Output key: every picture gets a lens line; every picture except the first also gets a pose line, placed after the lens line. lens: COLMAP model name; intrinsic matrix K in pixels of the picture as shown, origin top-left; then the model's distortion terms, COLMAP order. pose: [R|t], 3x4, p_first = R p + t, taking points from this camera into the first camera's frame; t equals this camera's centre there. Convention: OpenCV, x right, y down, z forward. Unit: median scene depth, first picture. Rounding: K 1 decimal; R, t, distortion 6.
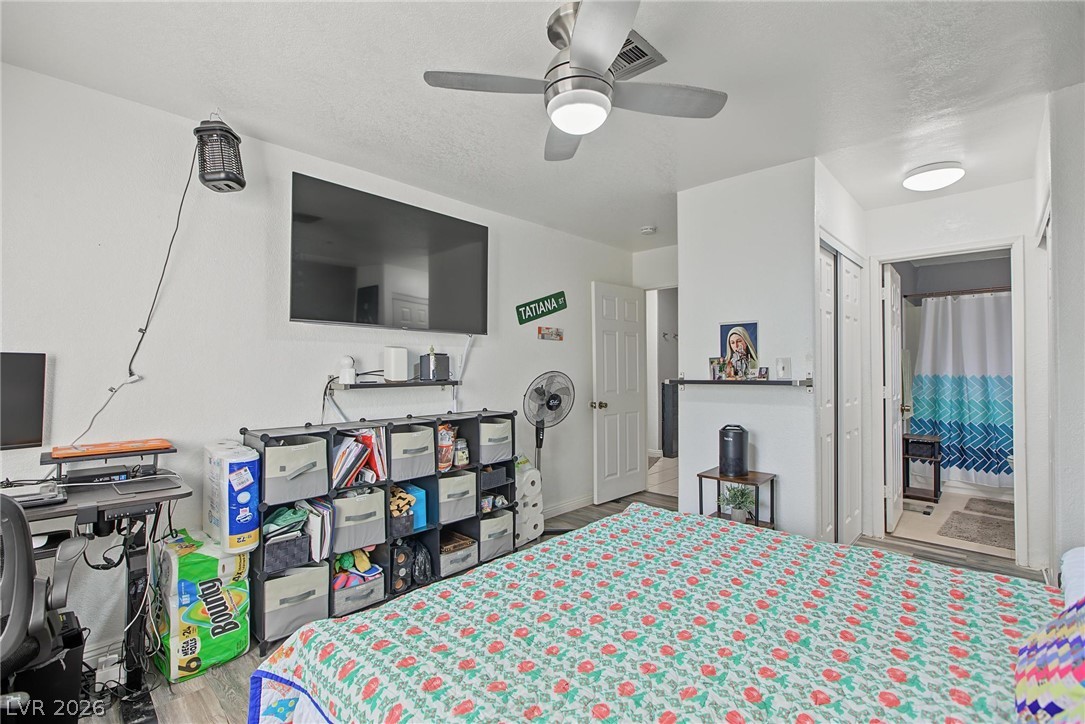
lens RADIAL K [[492.5, 0, 539.9], [0, 492.5, 359.2], [0, 0, 1]] dist [-0.006666, 0.003085]
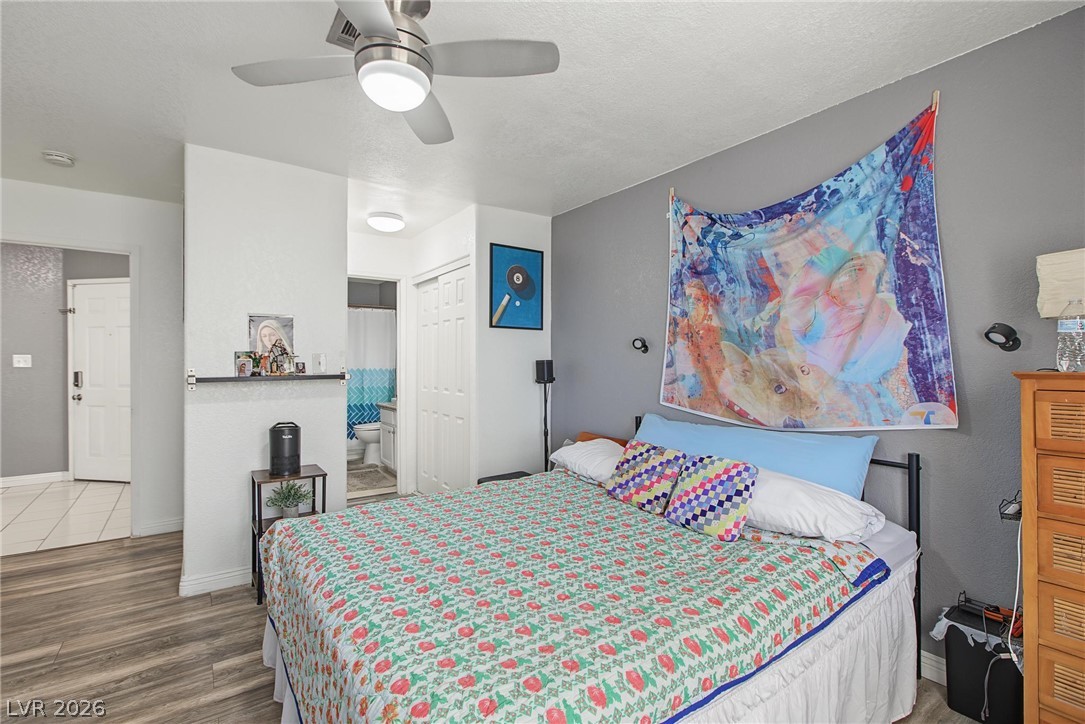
lens RADIAL K [[492.5, 0, 540.8], [0, 492.5, 361.4], [0, 0, 1]] dist [-0.006666, 0.003085]
pose [[0.194109, 0.001212, 0.980979, -0.483272], [-0.015970, 0.999871, 0.001925, 0.004950], [-0.980850, -0.016040, 0.194104, 0.342560]]
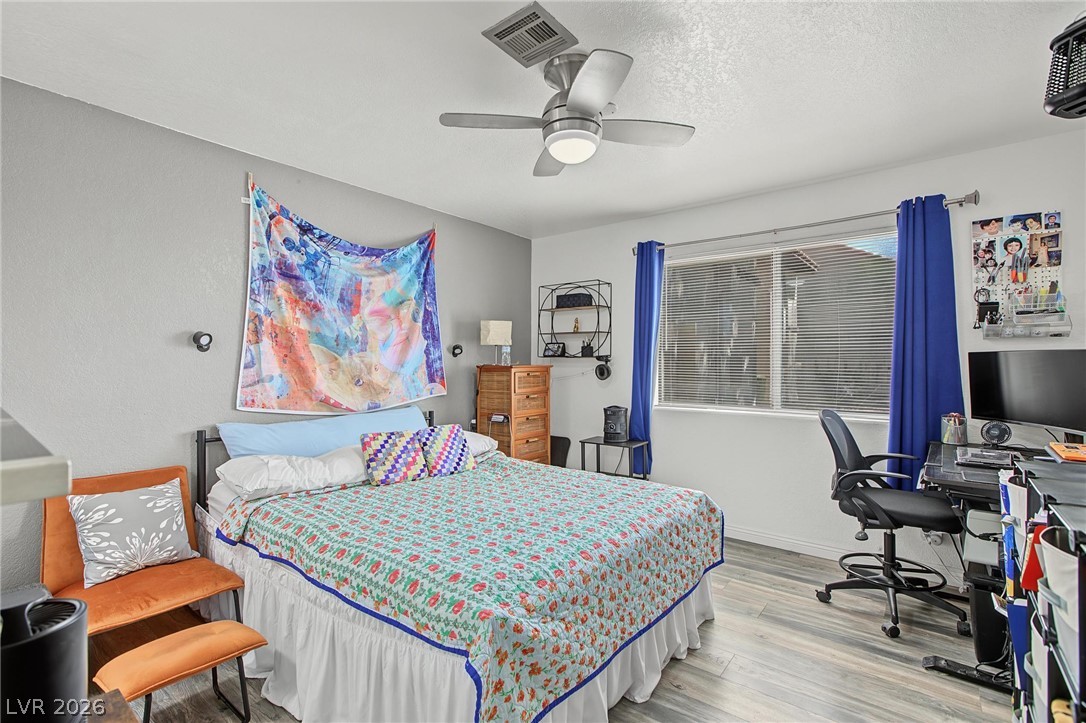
lens RADIAL K [[493.0, 0, 543.5], [0, 493.0, 361.3], [0, 0, 1]] dist [-0.006666, 0.003085]
pose [[-0.996004, -0.000589, -0.089310, 0.150116], [0.000856, 0.999869, -0.016143, 0.018578], [0.089308, -0.016155, -0.995873, 1.338909]]
